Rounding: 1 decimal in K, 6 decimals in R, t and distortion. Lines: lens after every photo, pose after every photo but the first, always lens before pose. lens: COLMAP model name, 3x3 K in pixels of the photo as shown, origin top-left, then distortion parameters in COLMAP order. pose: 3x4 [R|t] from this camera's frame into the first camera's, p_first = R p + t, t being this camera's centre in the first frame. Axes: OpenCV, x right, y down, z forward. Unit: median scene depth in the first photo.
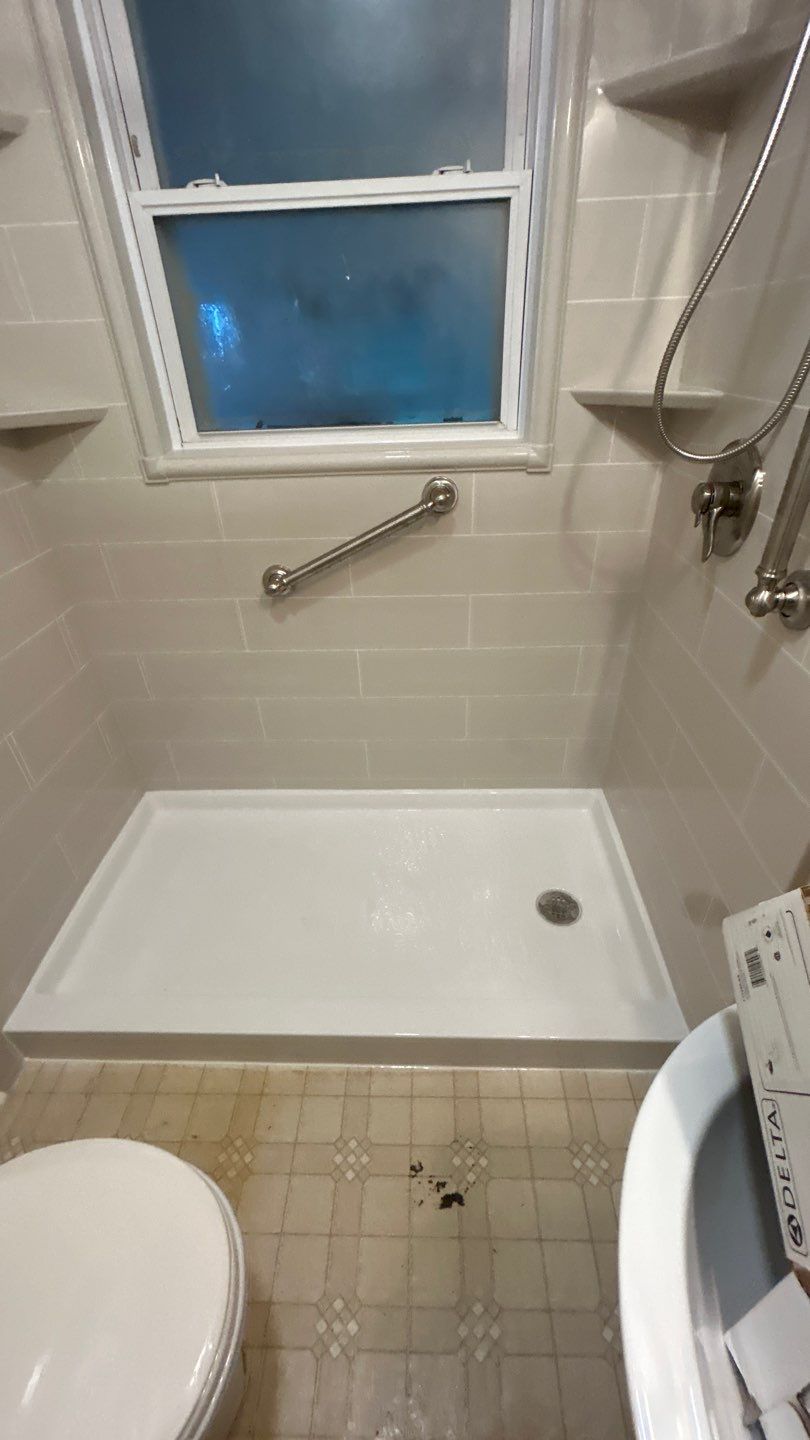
lens RADIAL K [[578.5, 0, 405.2], [0, 578.5, 718.6], [0, 0, 1]] dist [-0.001466, 0.000691]
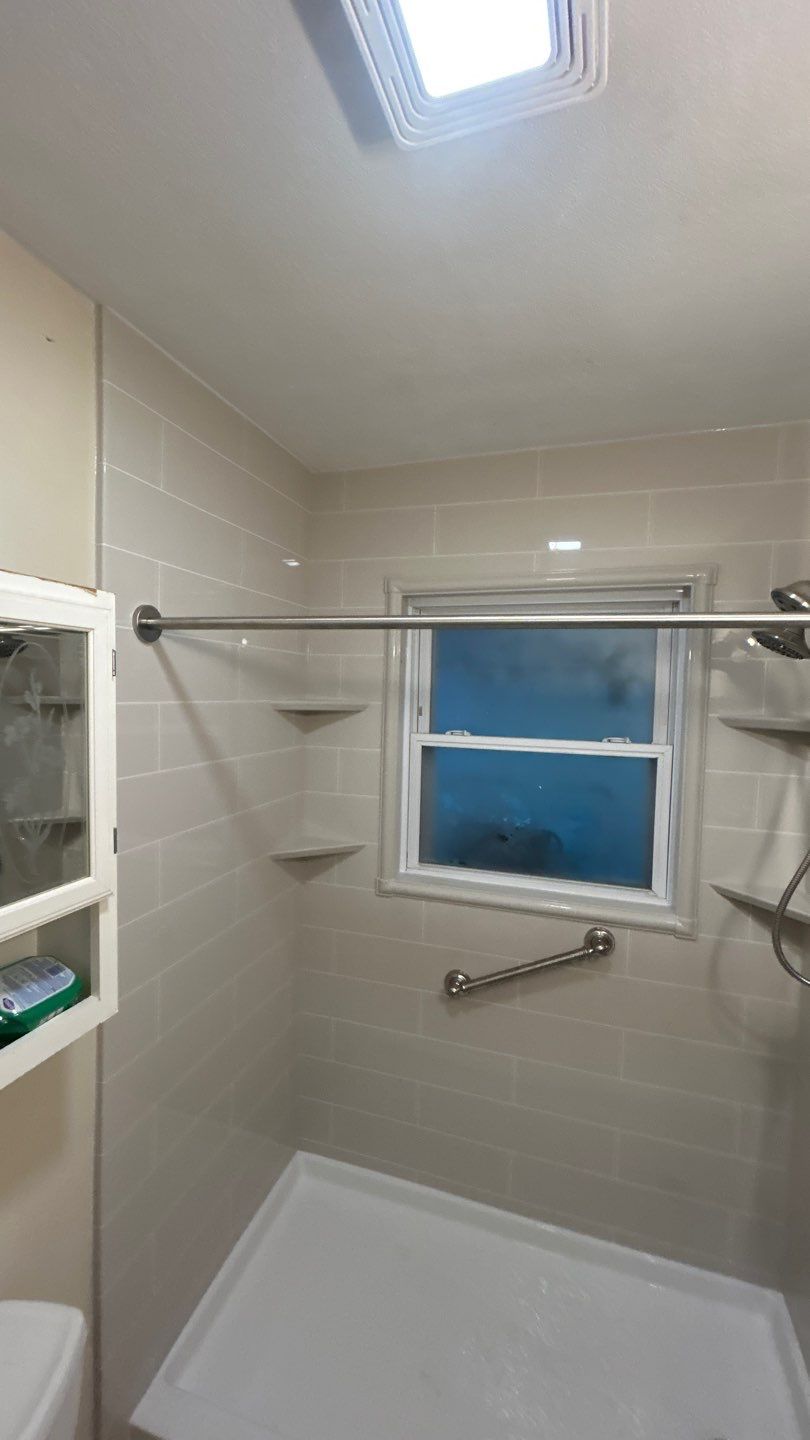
lens RADIAL K [[578.1, 0, 405.3], [0, 578.1, 718.8], [0, 0, 1]] dist [-0.002187, 0.000416]
pose [[0.960357, 0.072782, -0.269105, -0.043387], [-0.198273, 0.856902, -0.475823, -0.132867], [0.195965, 0.510316, 0.837362, -0.383917]]
